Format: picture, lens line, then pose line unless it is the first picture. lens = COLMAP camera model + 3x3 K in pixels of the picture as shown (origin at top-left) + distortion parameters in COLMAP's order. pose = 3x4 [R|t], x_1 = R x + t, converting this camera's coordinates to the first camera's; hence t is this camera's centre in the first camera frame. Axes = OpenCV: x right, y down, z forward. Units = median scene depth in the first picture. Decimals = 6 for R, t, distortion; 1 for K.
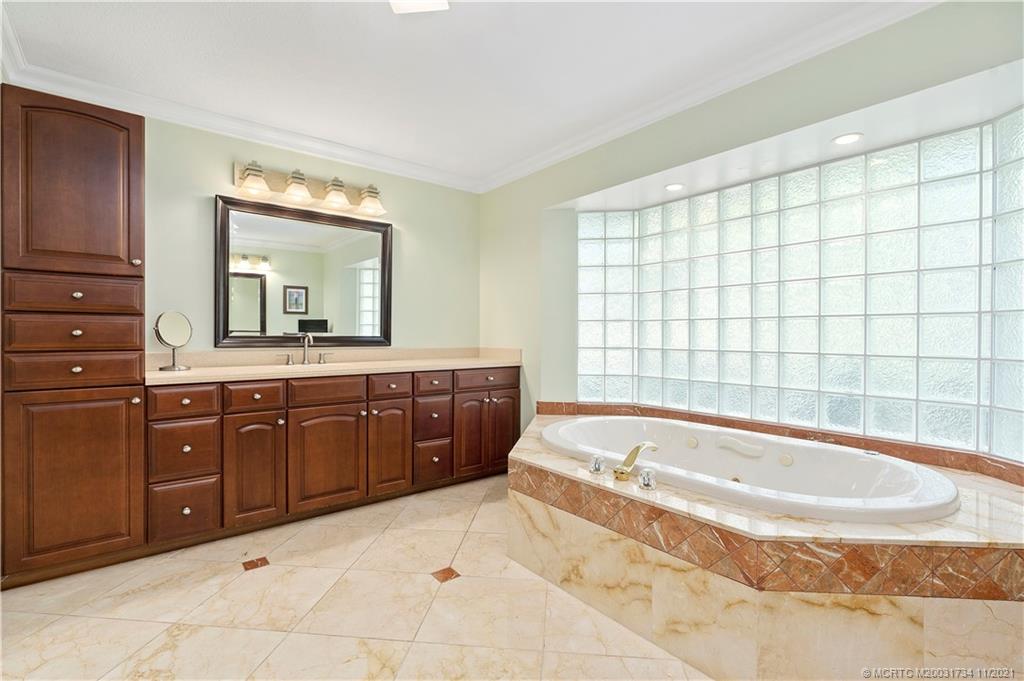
lens RADIAL K [[468.6, 0, 517.4], [0, 468.6, 331.4], [0, 0, 1]] dist [-0.001030, 0.000998]
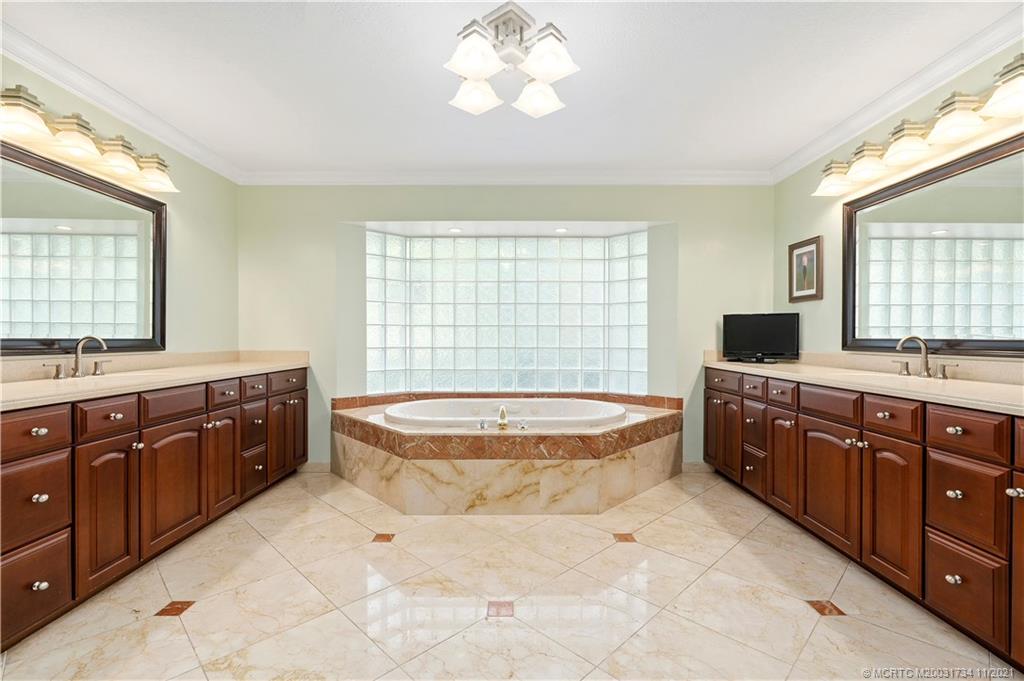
lens RADIAL K [[468.6, 0, 517.4], [0, 468.6, 331.4], [0, 0, 1]] dist [-0.001030, 0.000998]
pose [[0.621808, 0.007364, 0.783135, -0.756099], [-0.004530, 0.999973, -0.005807, -0.001144], [-0.783156, 0.000063, 0.621825, -0.007306]]
